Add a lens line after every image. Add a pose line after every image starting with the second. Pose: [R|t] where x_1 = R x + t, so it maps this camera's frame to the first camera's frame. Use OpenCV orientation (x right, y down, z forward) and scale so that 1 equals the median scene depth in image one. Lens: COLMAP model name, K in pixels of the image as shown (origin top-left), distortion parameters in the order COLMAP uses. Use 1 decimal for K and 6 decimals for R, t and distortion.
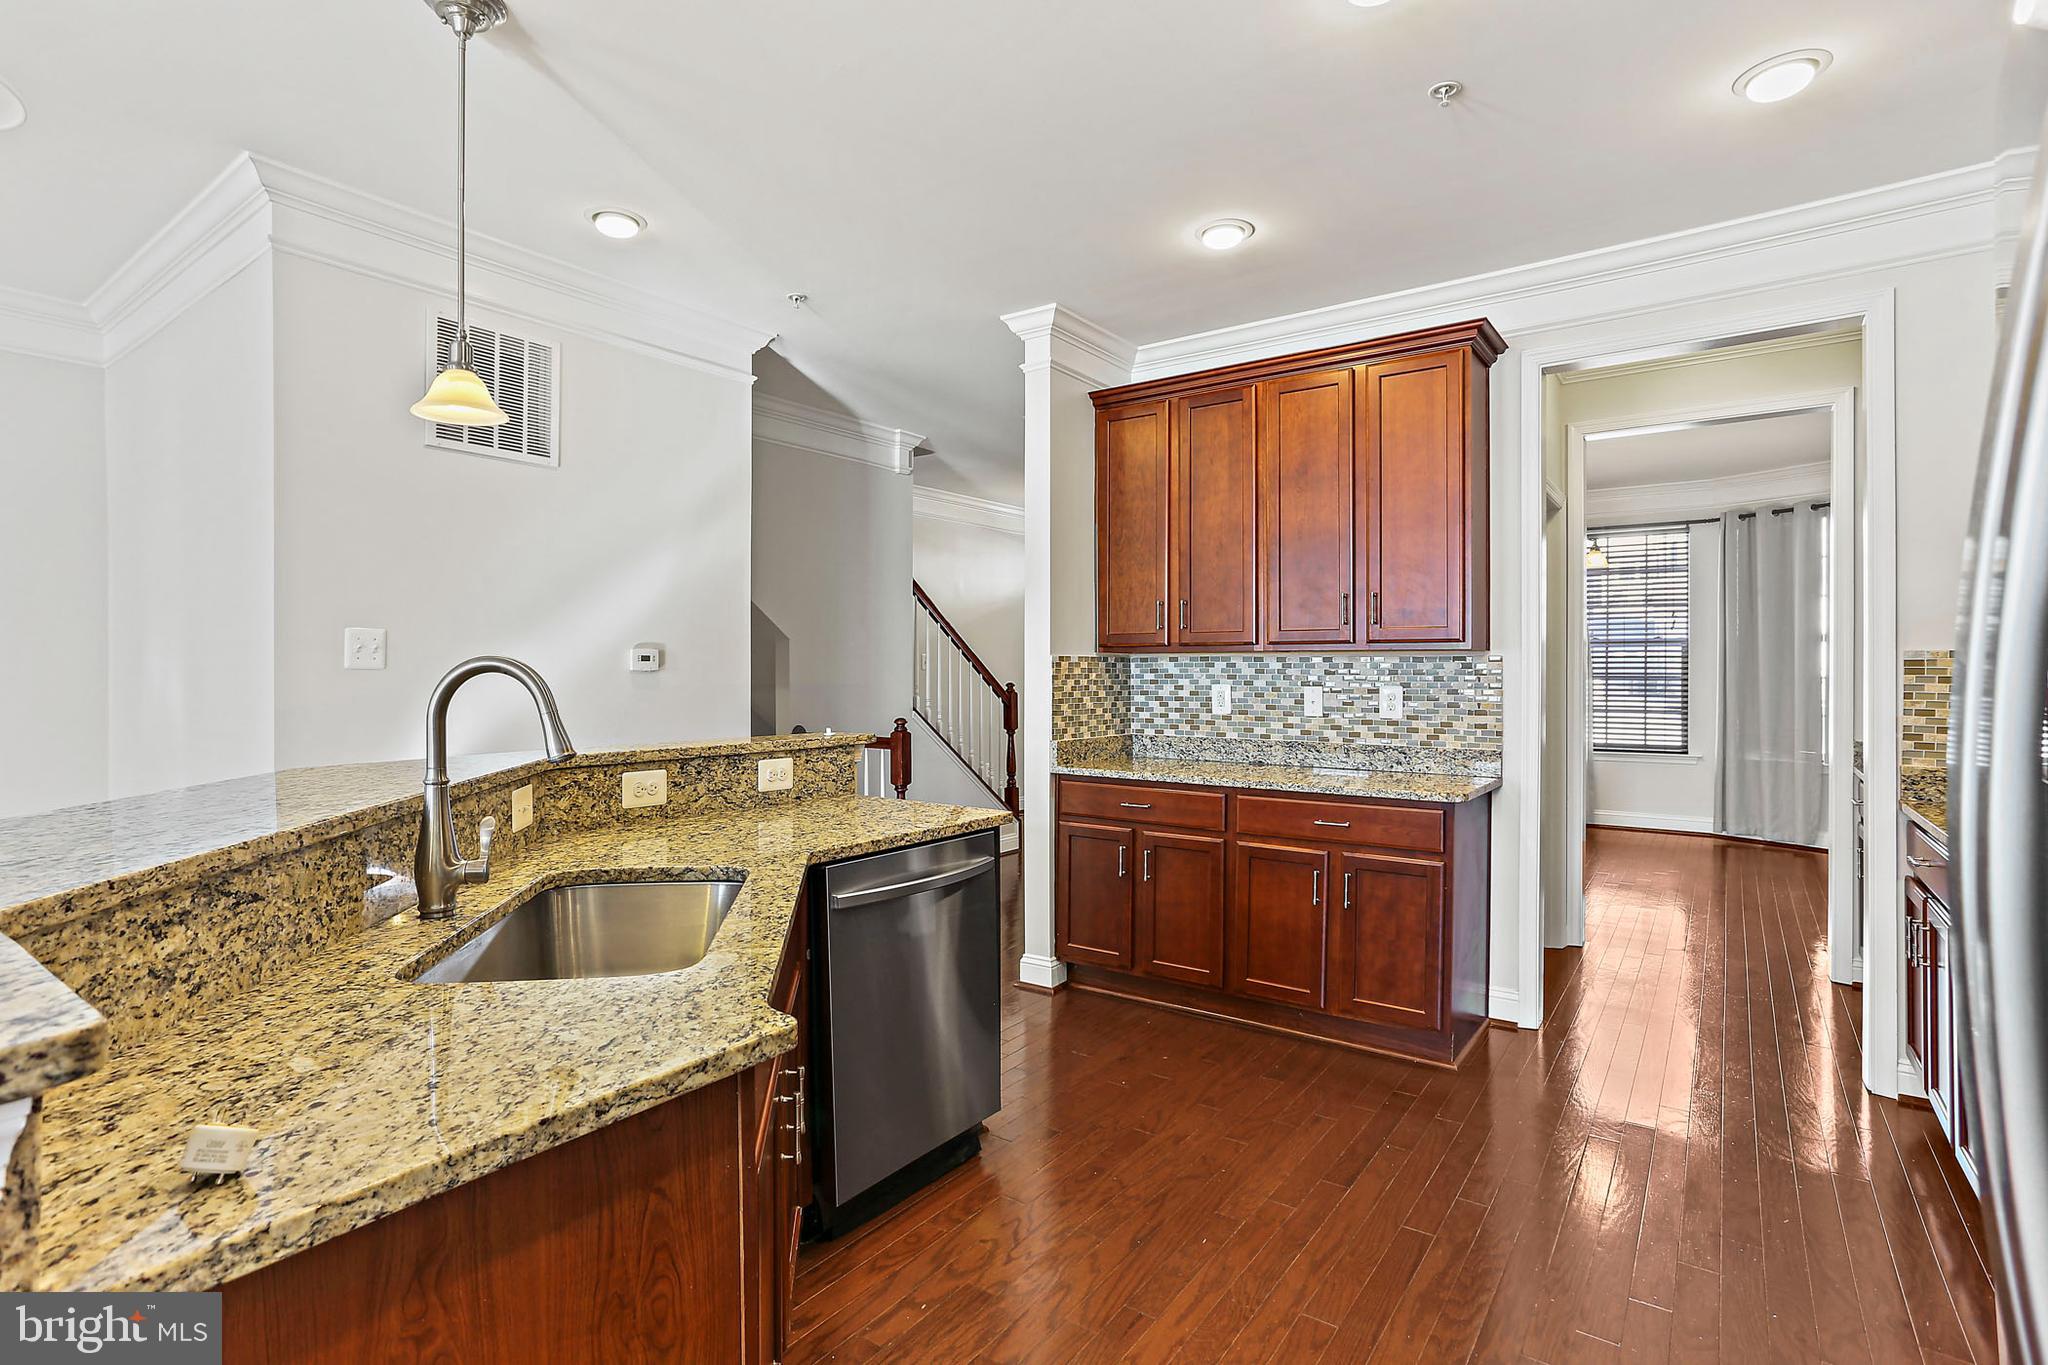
lens RADIAL K [[992.3, 0, 1027.3], [0, 992.3, 685.2], [0, 0, 1]] dist [-0.026577, 0.016326]
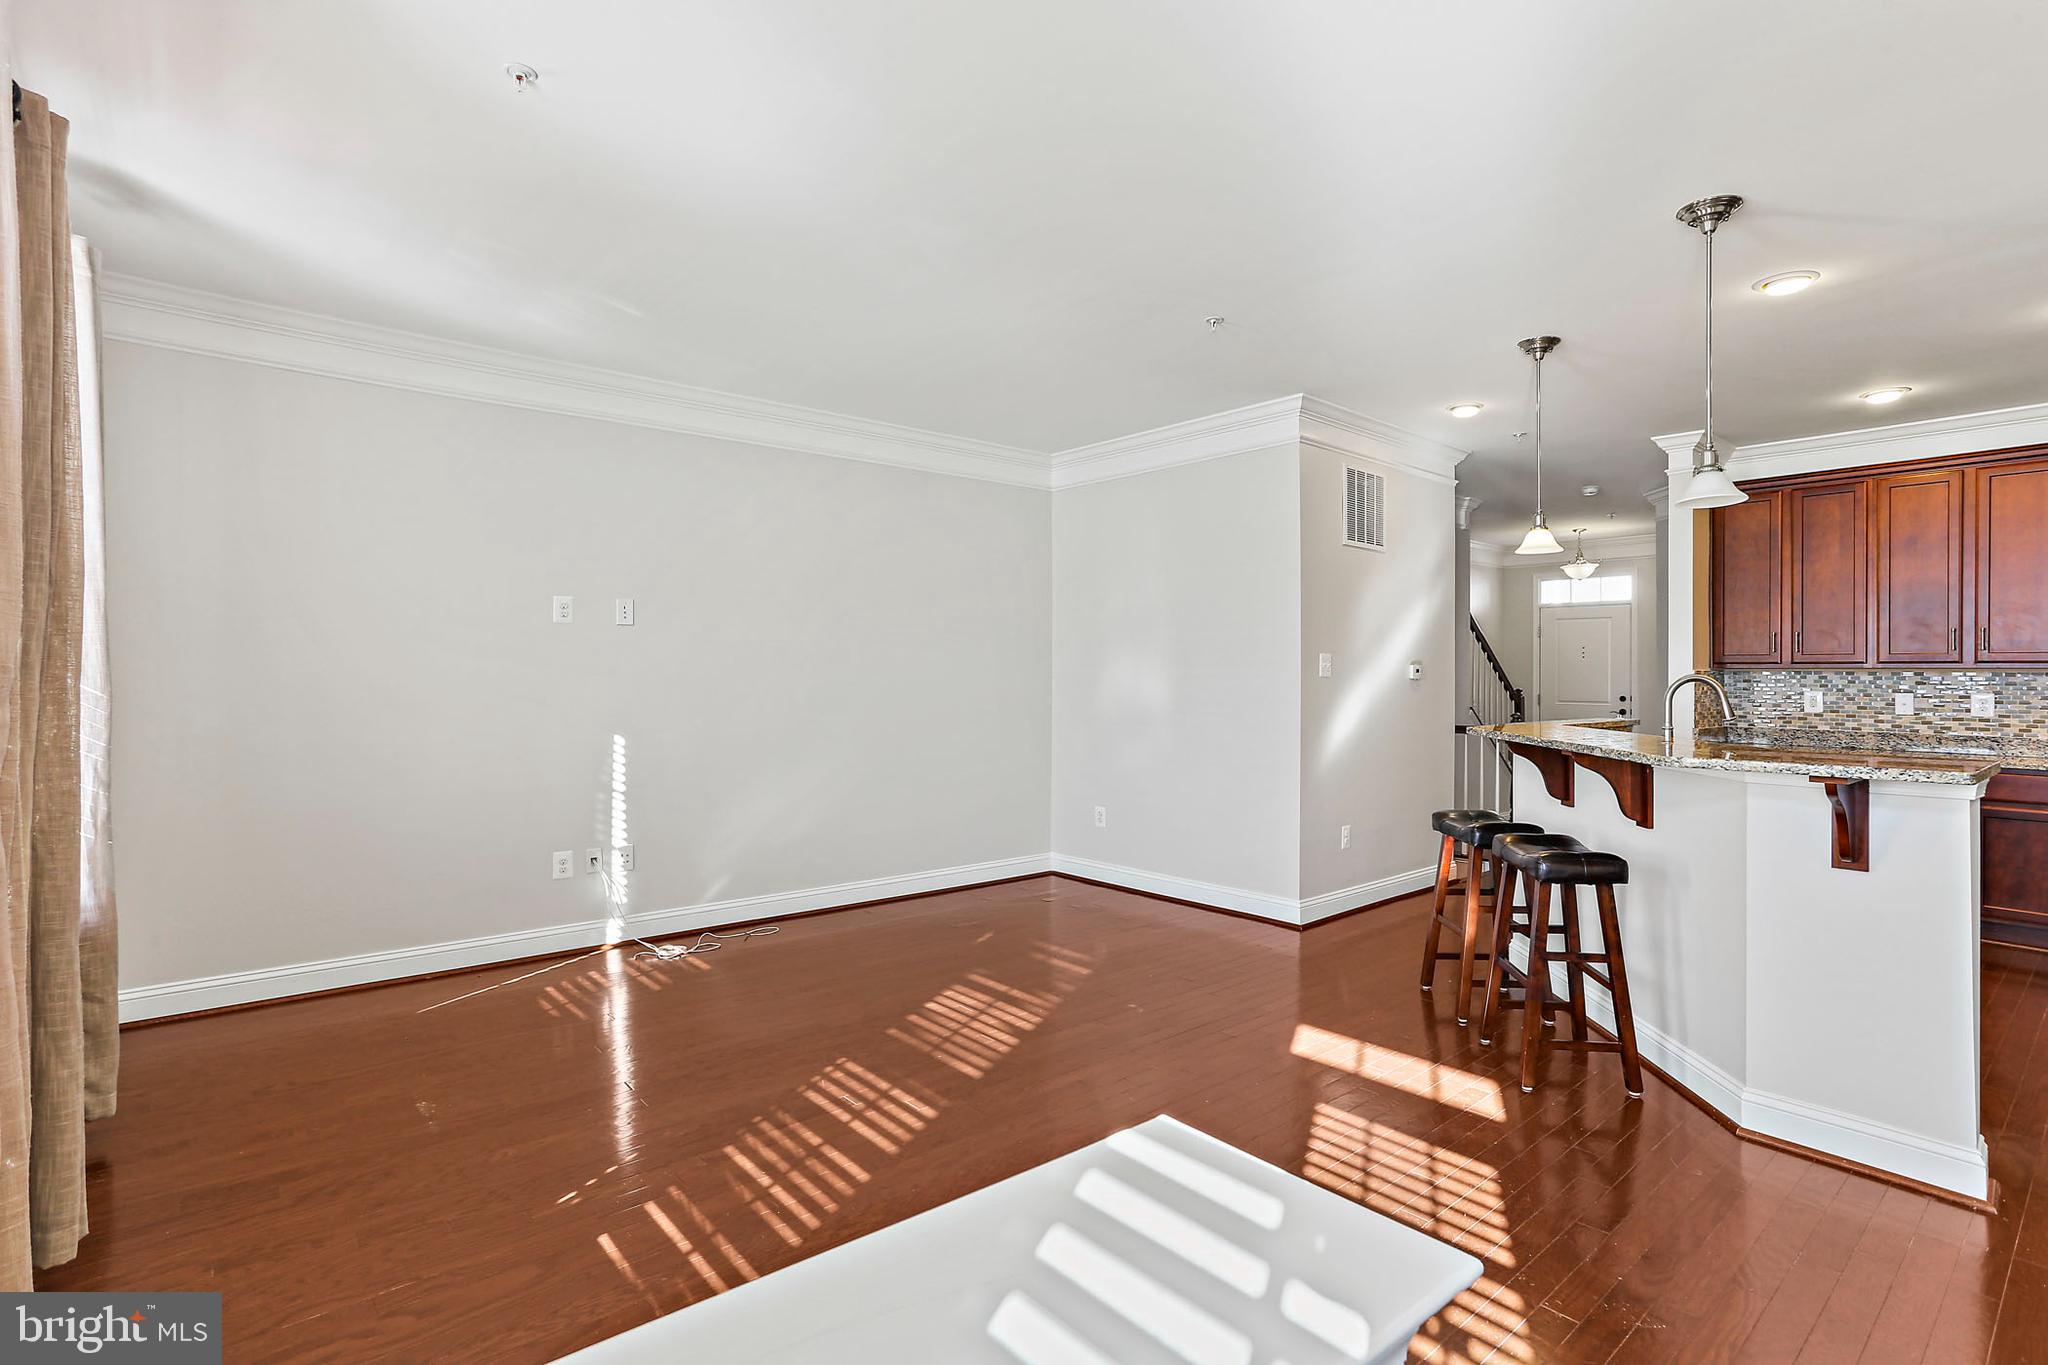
lens RADIAL K [[992.3, 0, 1015.8], [0, 992.3, 676.5], [0, 0, 1]] dist [-0.026577, 0.016326]
pose [[0.973281, 0.007335, -0.229499, -0.633146], [-0.010752, 0.999849, -0.013640, 0.010350], [0.229364, 0.015743, 0.973213, -0.652429]]
